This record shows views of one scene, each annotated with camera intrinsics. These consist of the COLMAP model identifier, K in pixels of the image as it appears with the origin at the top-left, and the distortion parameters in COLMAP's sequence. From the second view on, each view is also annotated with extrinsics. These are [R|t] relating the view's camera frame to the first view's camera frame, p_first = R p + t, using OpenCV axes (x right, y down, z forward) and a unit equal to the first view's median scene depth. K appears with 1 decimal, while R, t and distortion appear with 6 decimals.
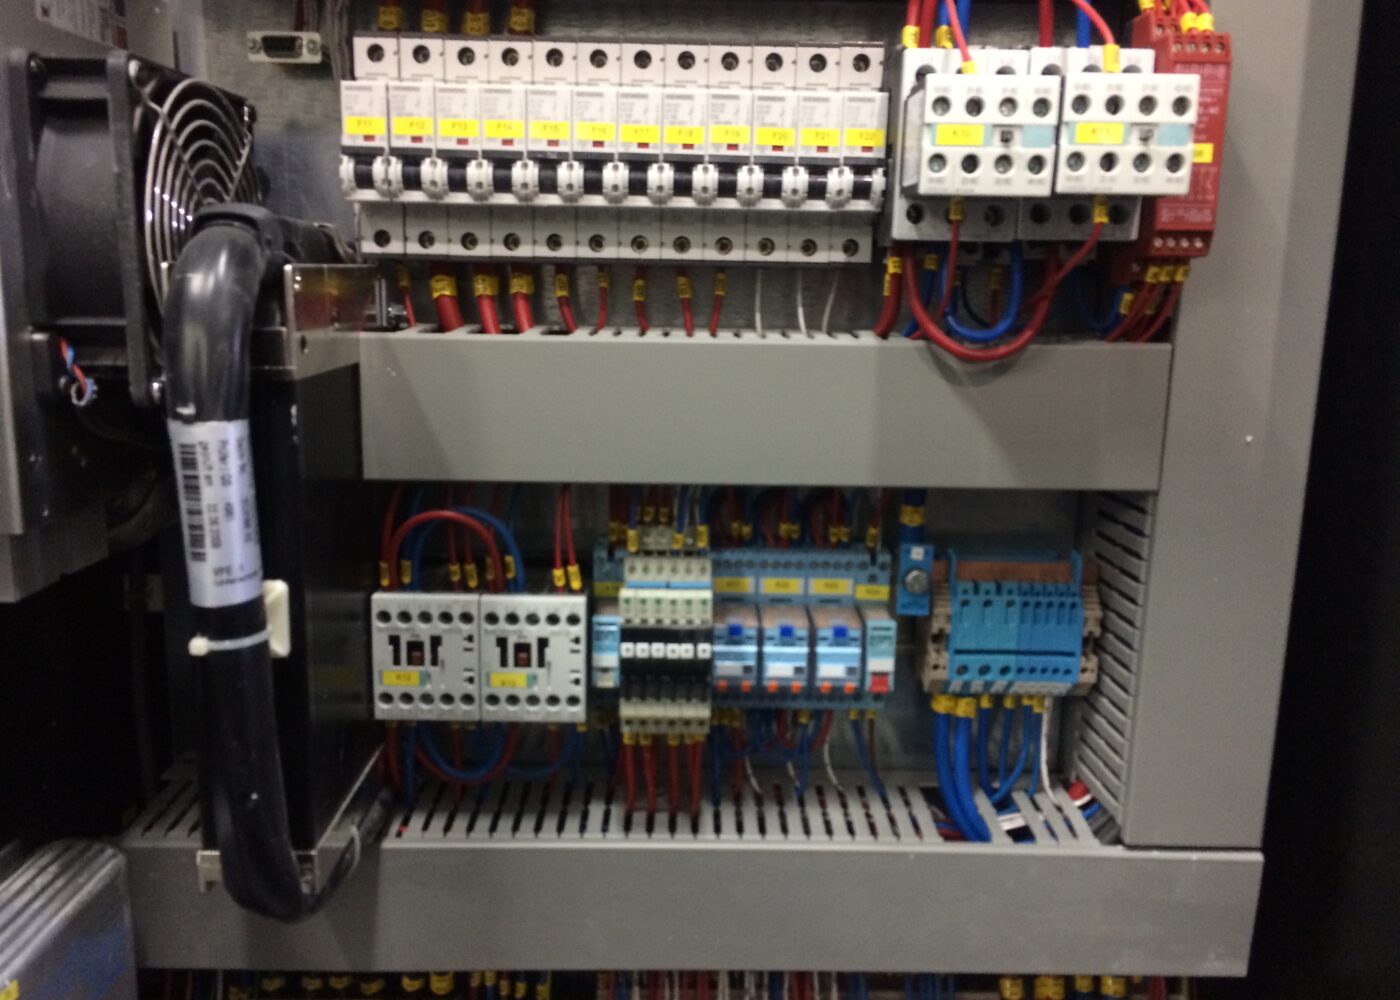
lens RADIAL K [[1190.9, 0, 695.0], [0, 1190.9, 484.9], [0, 0, 1]] dist [0.093818, -0.146456]
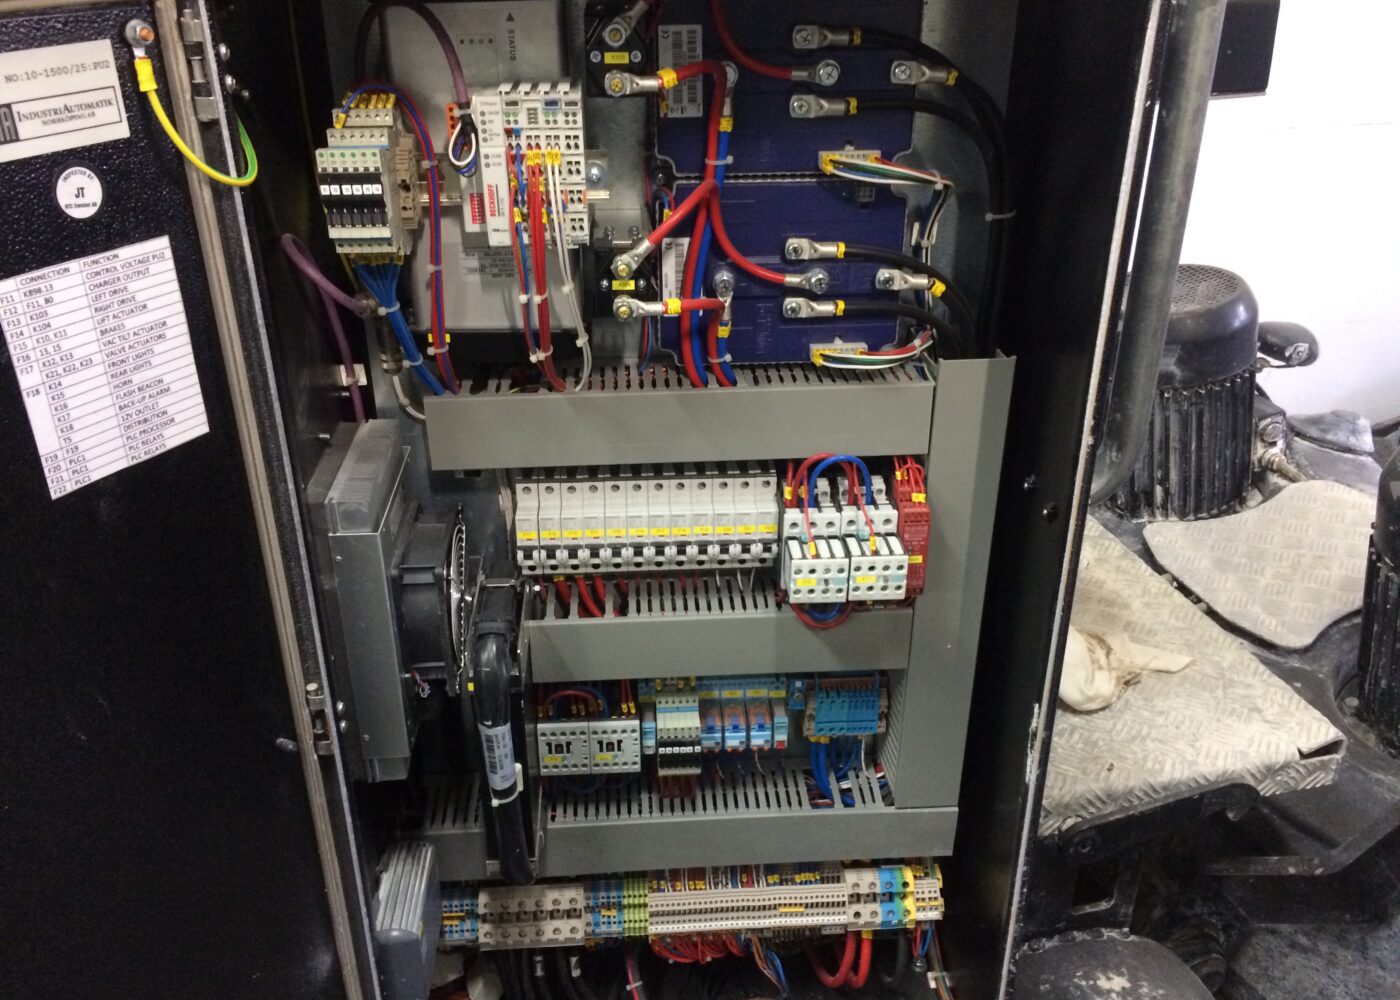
lens RADIAL K [[1190.9, 0, 695.0], [0, 1190.9, 484.9], [0, 0, 1]] dist [0.093818, -0.146456]
pose [[0.998229, -0.042916, 0.041197, -0.061533], [0.030010, 0.961216, 0.274159, -0.852741], [-0.051365, -0.272437, 0.960802, -0.879323]]
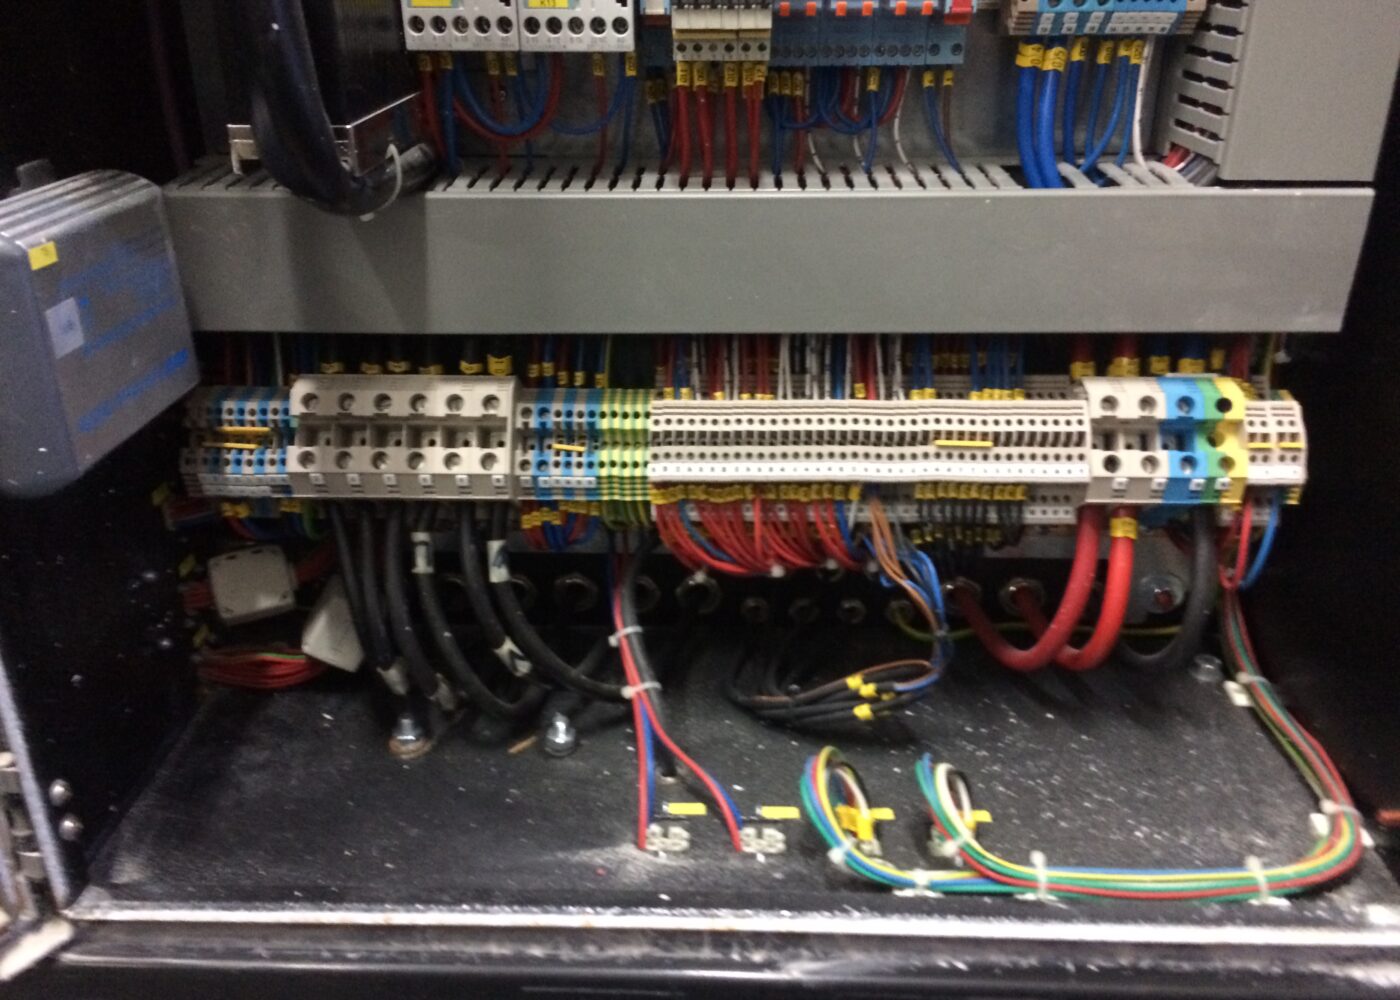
lens RADIAL K [[1190.9, 0, 695.0], [0, 1190.9, 484.9], [0, 0, 1]] dist [0.093818, -0.146456]
pose [[0.998888, -0.005001, -0.046875, -0.003969], [0.015986, 0.971370, 0.237033, 0.300917], [0.044347, -0.237519, 0.970370, 0.033263]]
